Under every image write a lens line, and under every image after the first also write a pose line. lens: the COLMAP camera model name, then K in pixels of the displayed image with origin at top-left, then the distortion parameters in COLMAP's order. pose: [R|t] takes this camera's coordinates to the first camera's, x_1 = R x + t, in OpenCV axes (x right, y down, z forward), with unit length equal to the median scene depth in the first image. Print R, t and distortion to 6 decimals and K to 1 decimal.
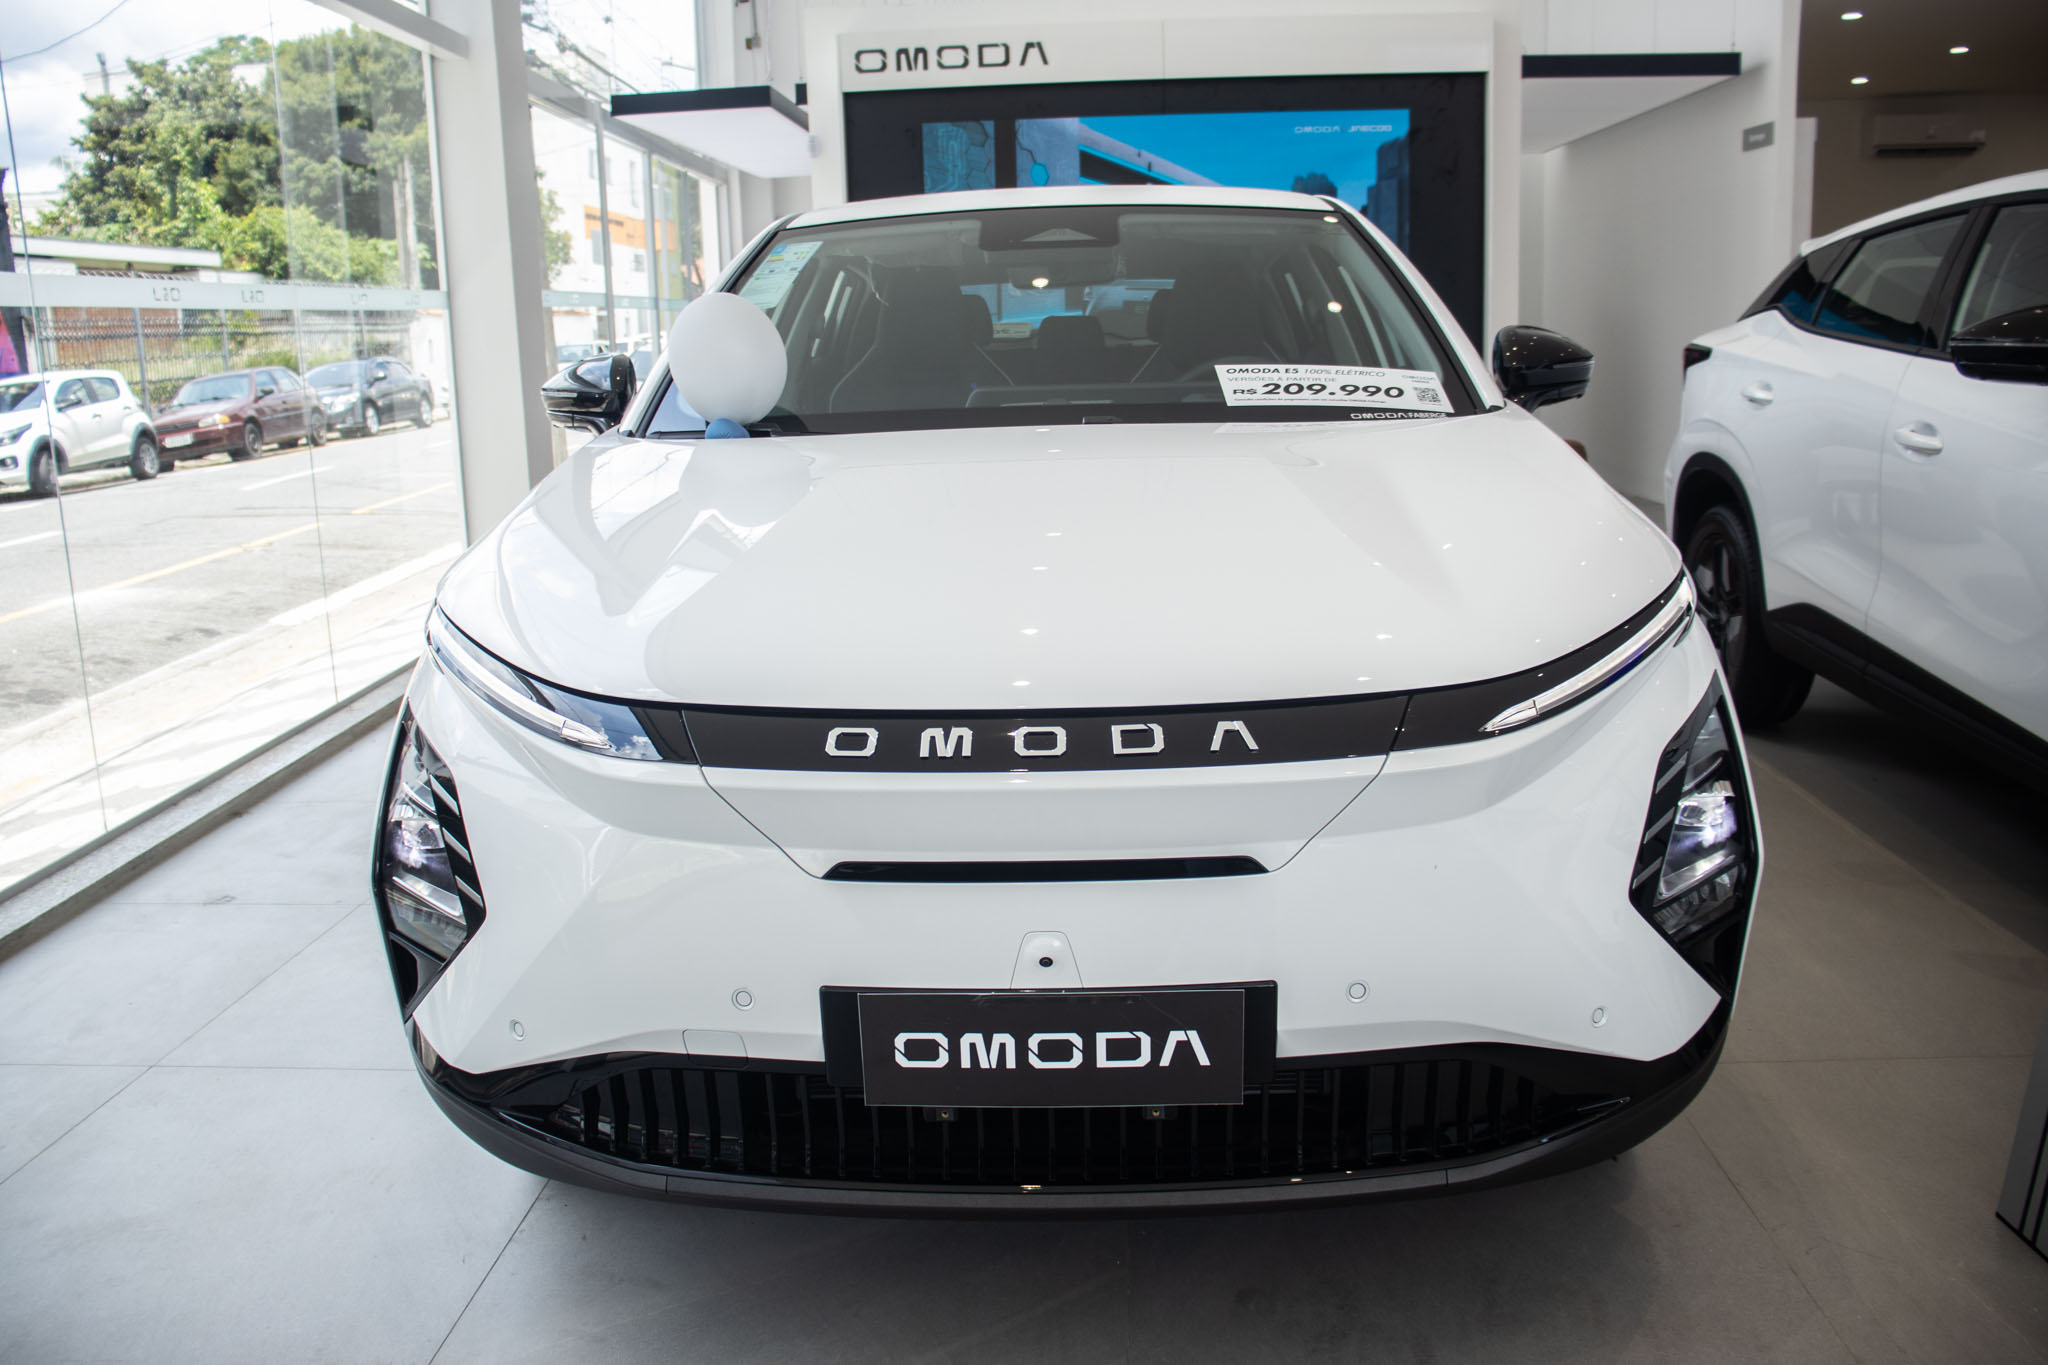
lens RADIAL K [[1667.8, 0, 1024.0], [0, 1667.8, 682.5], [0, 0, 1]] dist [-0.169115, 0.174834]
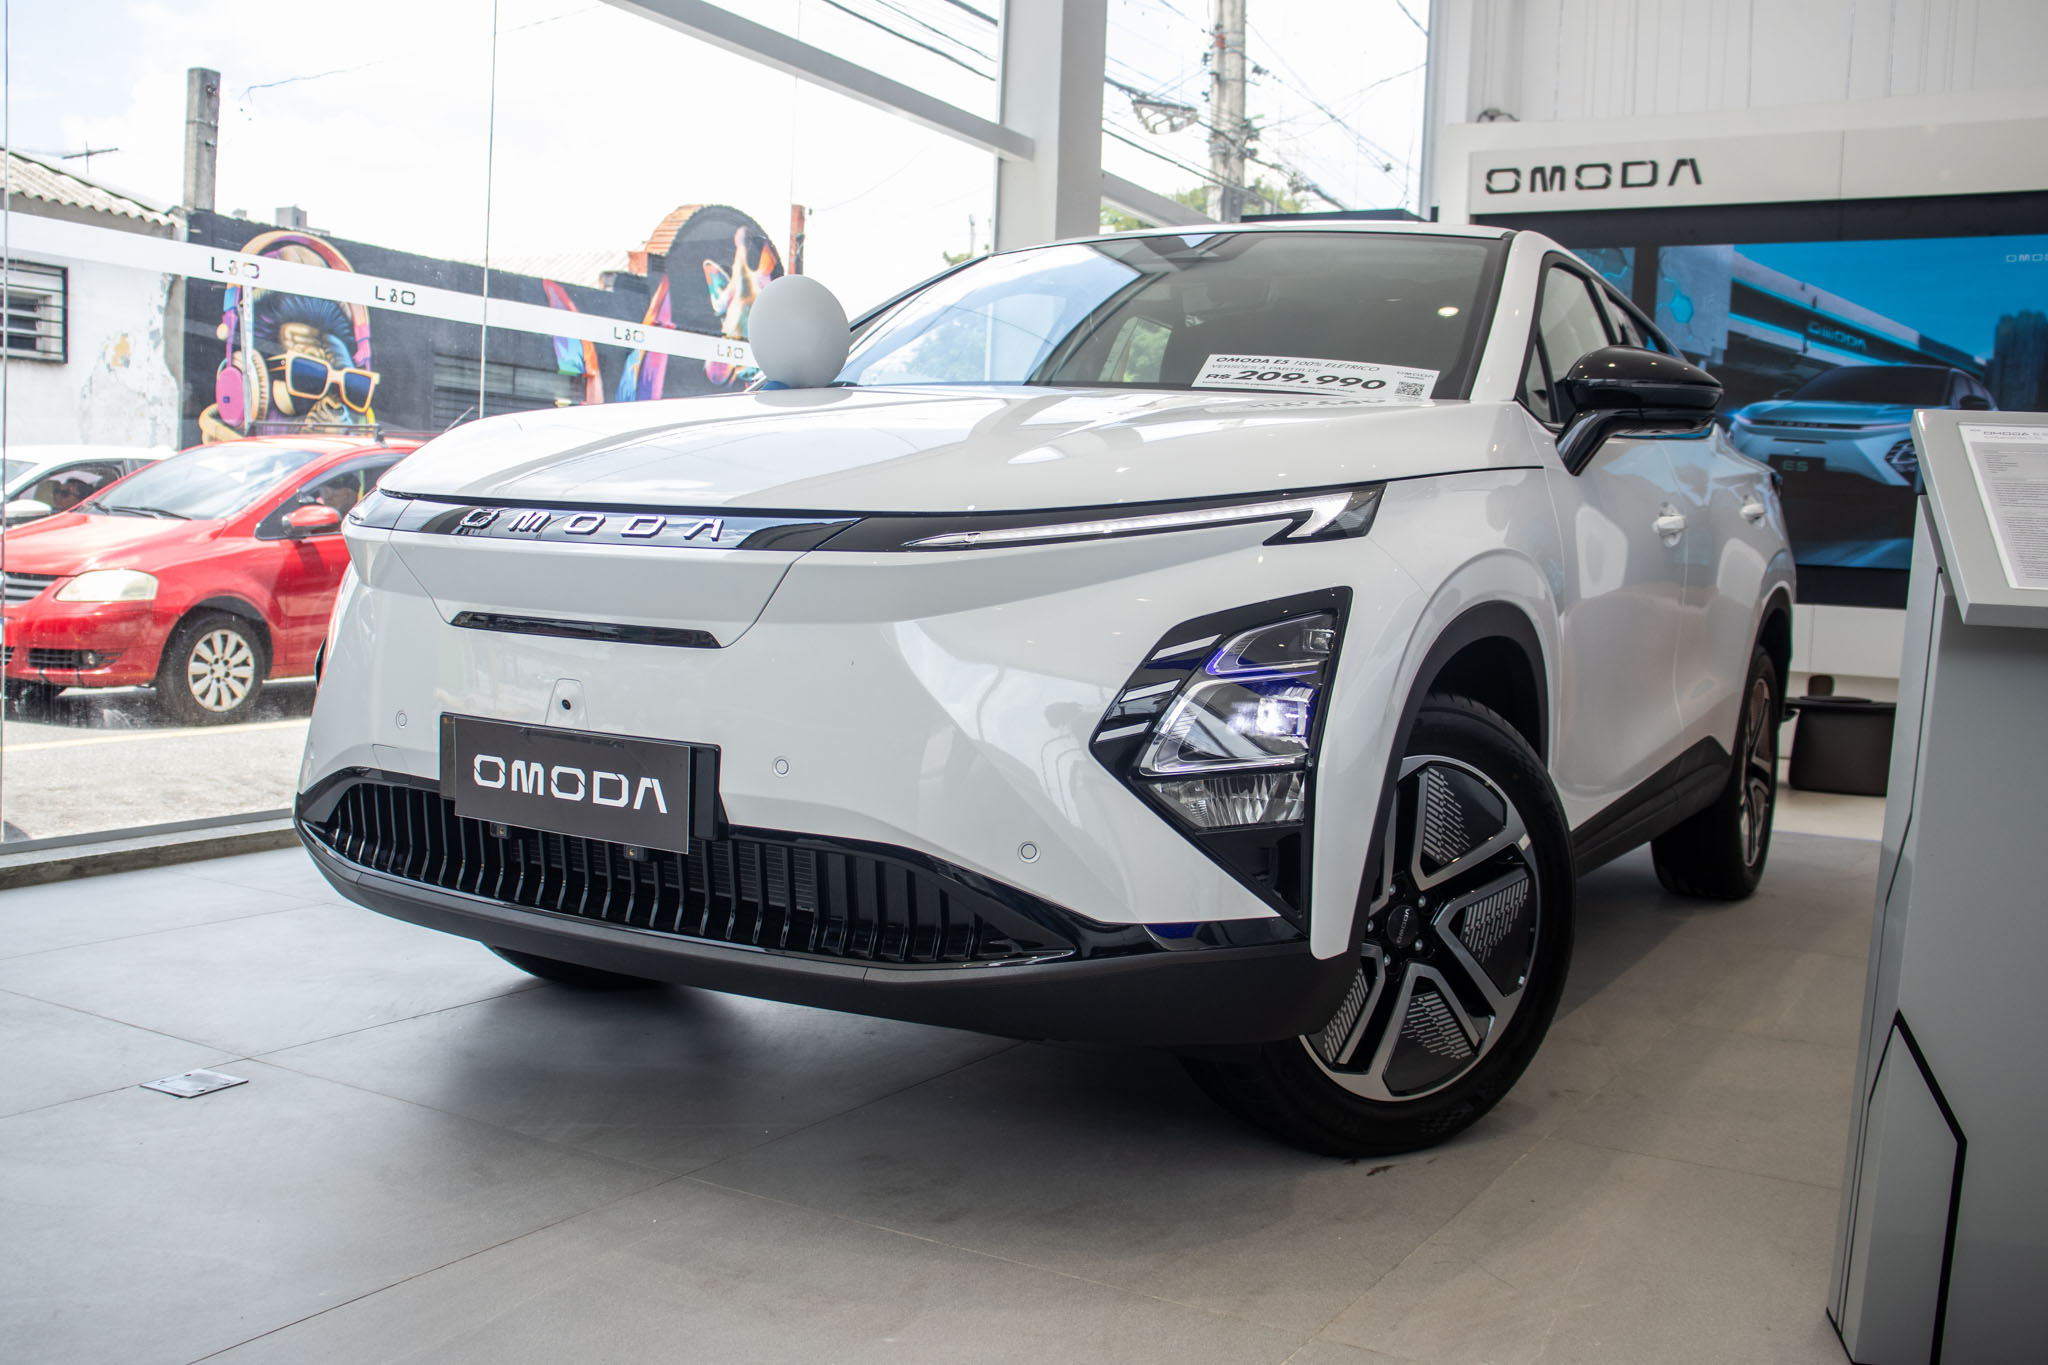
lens RADIAL K [[1966.0, 0, 1024.0], [0, 1966.0, 682.5], [0, 0, 1]] dist [-0.133010, 0.174767]
pose [[0.878874, 0.103023, -0.465796, 0.599696], [-0.169441, 0.980152, -0.102917, 0.149286], [0.445948, 0.169376, 0.878887, -0.071487]]
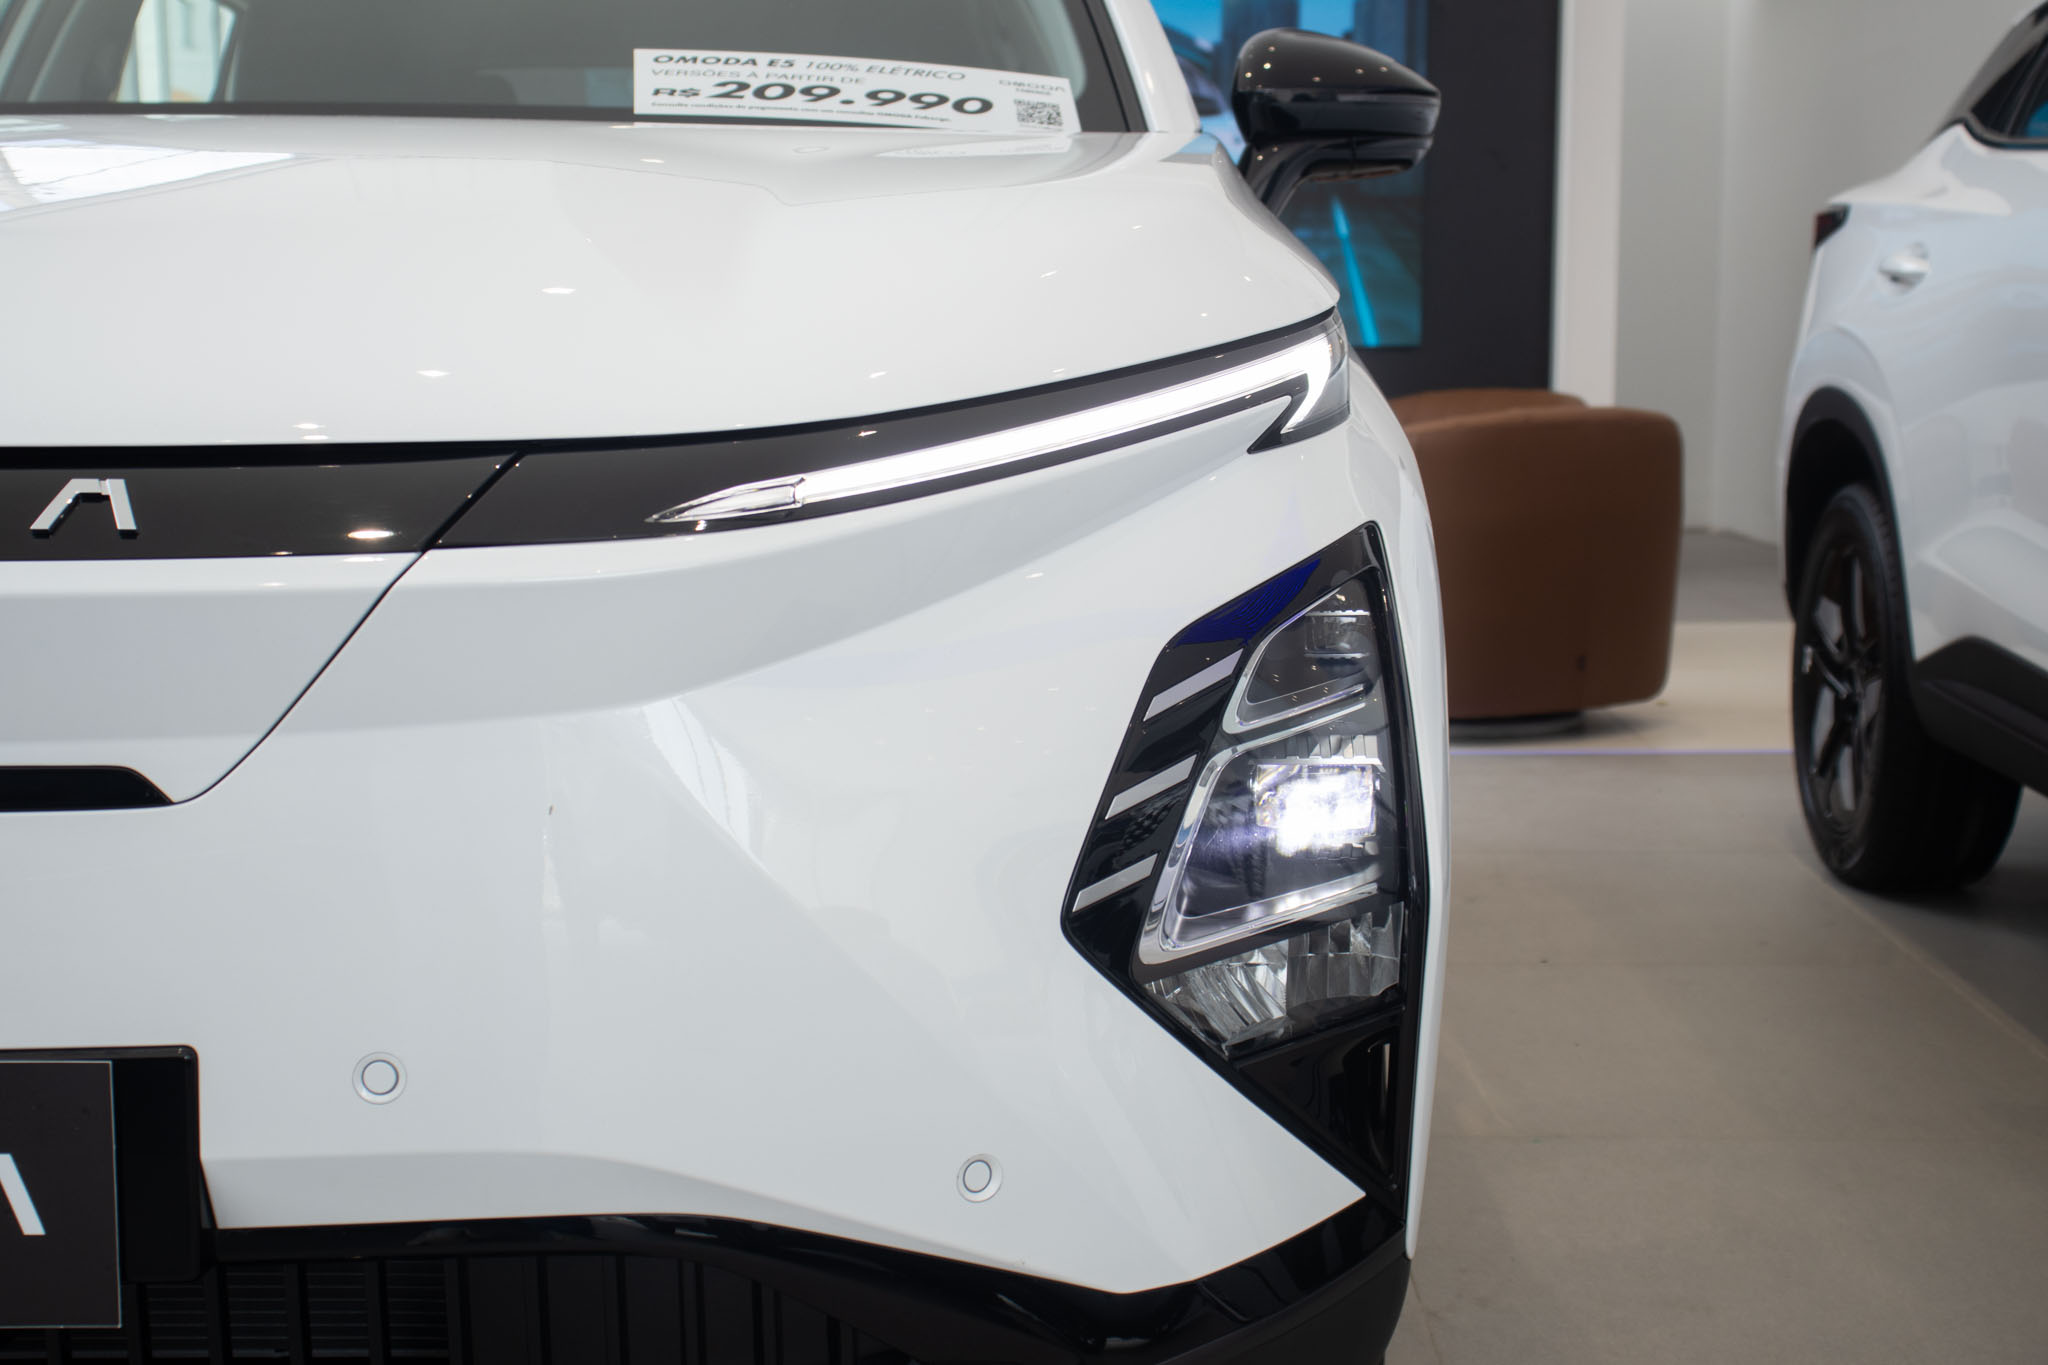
lens RADIAL K [[2765.2, 0, 971.3], [0, 2765.2, 708.6], [0, 0, 1]] dist [0.074588, 0.017924]
pose [[0.999634, 0.025608, 0.008768, 0.222543], [-0.024806, 0.996336, -0.081853, 0.089085], [-0.010832, 0.081605, 0.996606, 0.131474]]
